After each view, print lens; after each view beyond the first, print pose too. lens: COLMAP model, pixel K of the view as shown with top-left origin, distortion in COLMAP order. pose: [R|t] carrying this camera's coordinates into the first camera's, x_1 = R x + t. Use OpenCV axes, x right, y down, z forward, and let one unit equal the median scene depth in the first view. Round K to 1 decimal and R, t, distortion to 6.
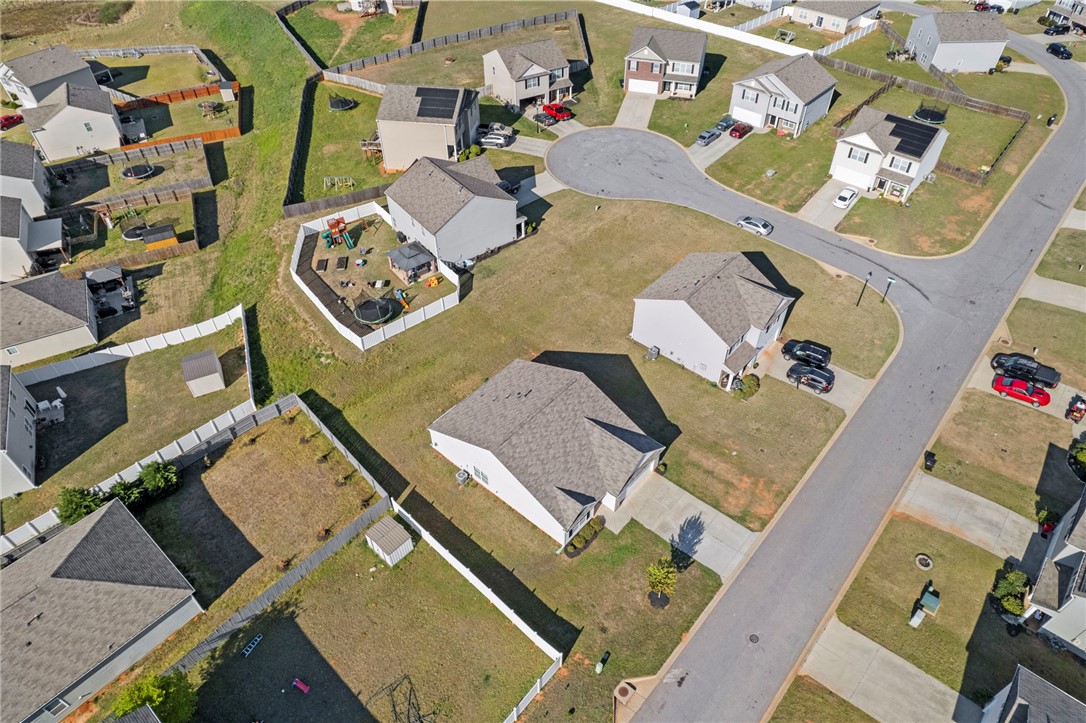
lens RADIAL K [[694.9, 0, 546.1], [0, 694.9, 361.8], [0, 0, 1]] dist [-0.066643, 0.056069]
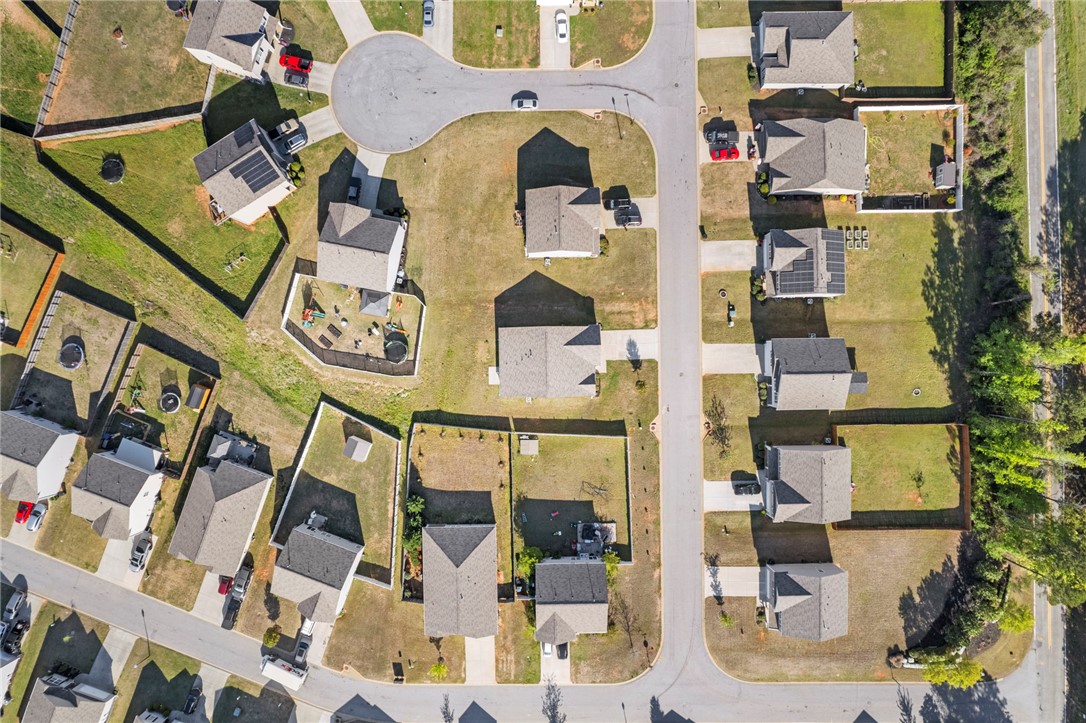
lens RADIAL K [[694.9, 0, 546.1], [0, 694.9, 361.8], [0, 0, 1]] dist [-0.066643, 0.056069]
pose [[0.743841, -0.668352, -0.002215, -0.005116], [0.463455, 0.513407, 0.722234, -0.870450], [-0.481570, -0.538255, 0.691645, -0.225450]]
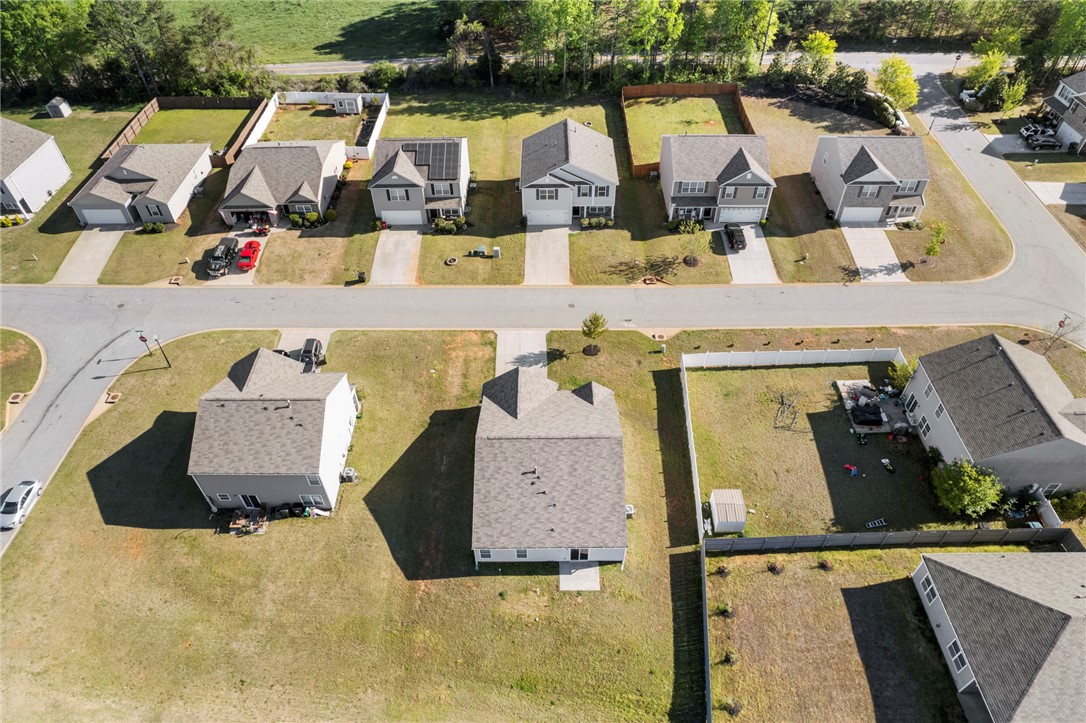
lens RADIAL K [[694.9, 0, 546.1], [0, 694.9, 361.8], [0, 0, 1]] dist [-0.066643, 0.056069]
pose [[-0.659133, -0.523344, 0.540051, -0.303049], [0.531350, 0.184090, 0.826909, -0.478031], [-0.532175, 0.831999, 0.156739, 0.499178]]
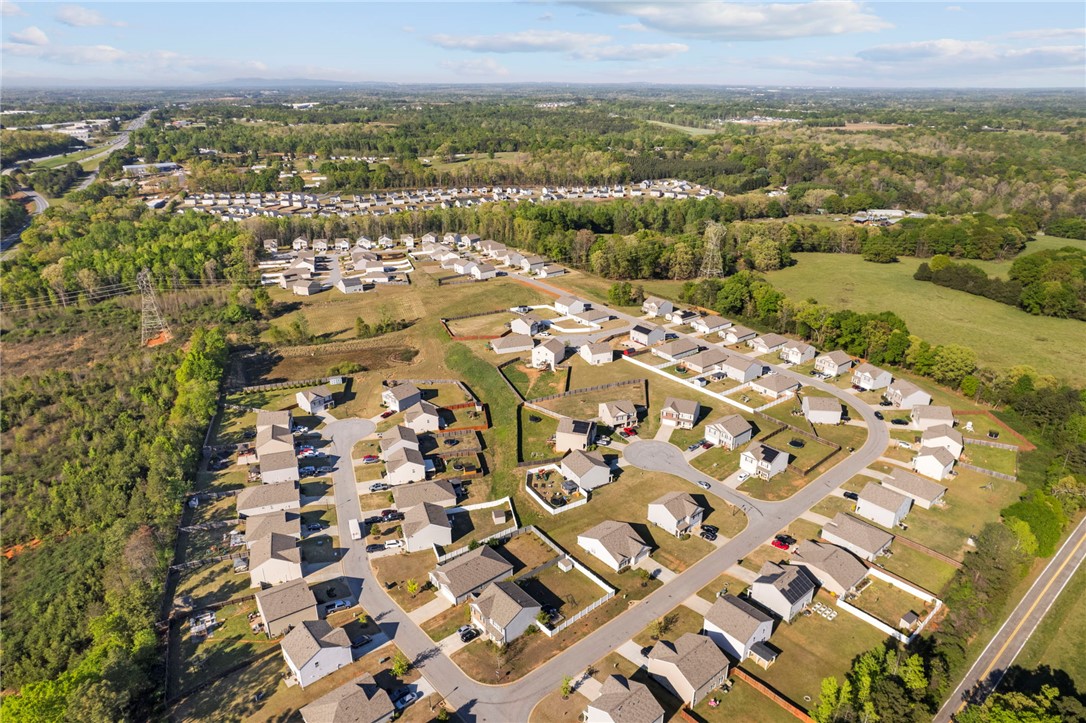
lens RADIAL K [[694.9, 0, 546.1], [0, 694.9, 361.8], [0, 0, 1]] dist [-0.066643, 0.056069]
pose [[0.989236, 0.060851, -0.133079, 0.041306], [-0.105715, 0.926008, -0.362401, 0.355954], [0.101180, 0.372568, 0.922472, -1.528736]]
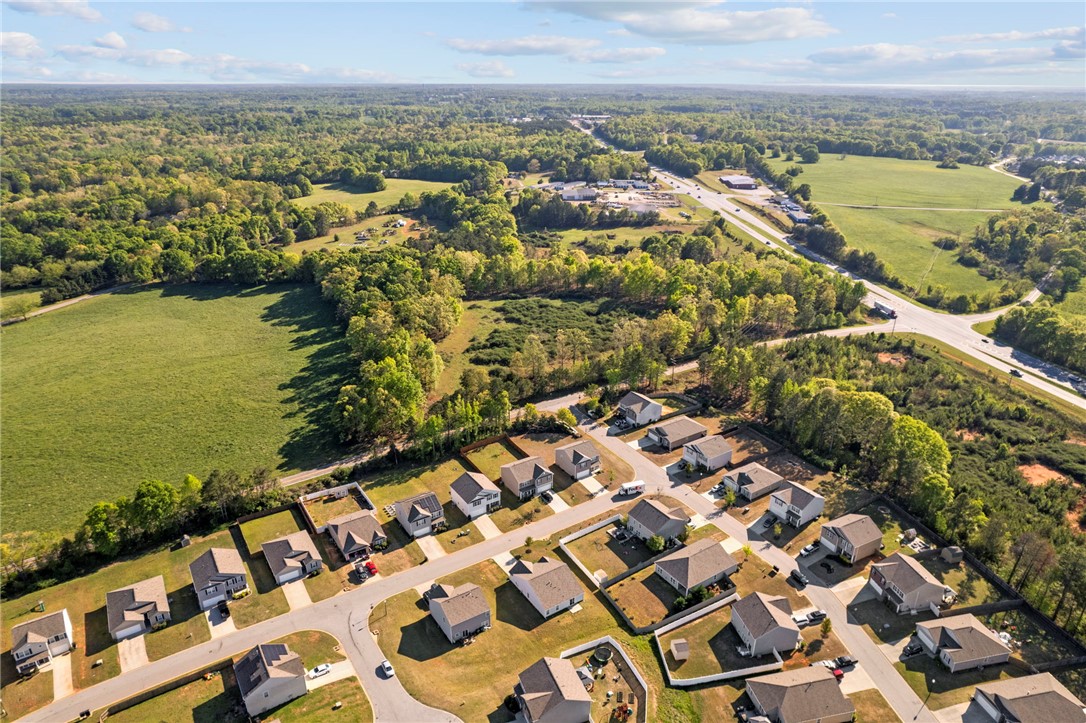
lens RADIAL K [[694.9, 0, 546.1], [0, 694.9, 361.8], [0, 0, 1]] dist [-0.066643, 0.056069]
pose [[-0.964091, -0.100940, 0.245641, -0.419275], [0.185582, 0.405568, 0.895028, -1.925605], [-0.189968, 0.908475, -0.372271, 0.835553]]
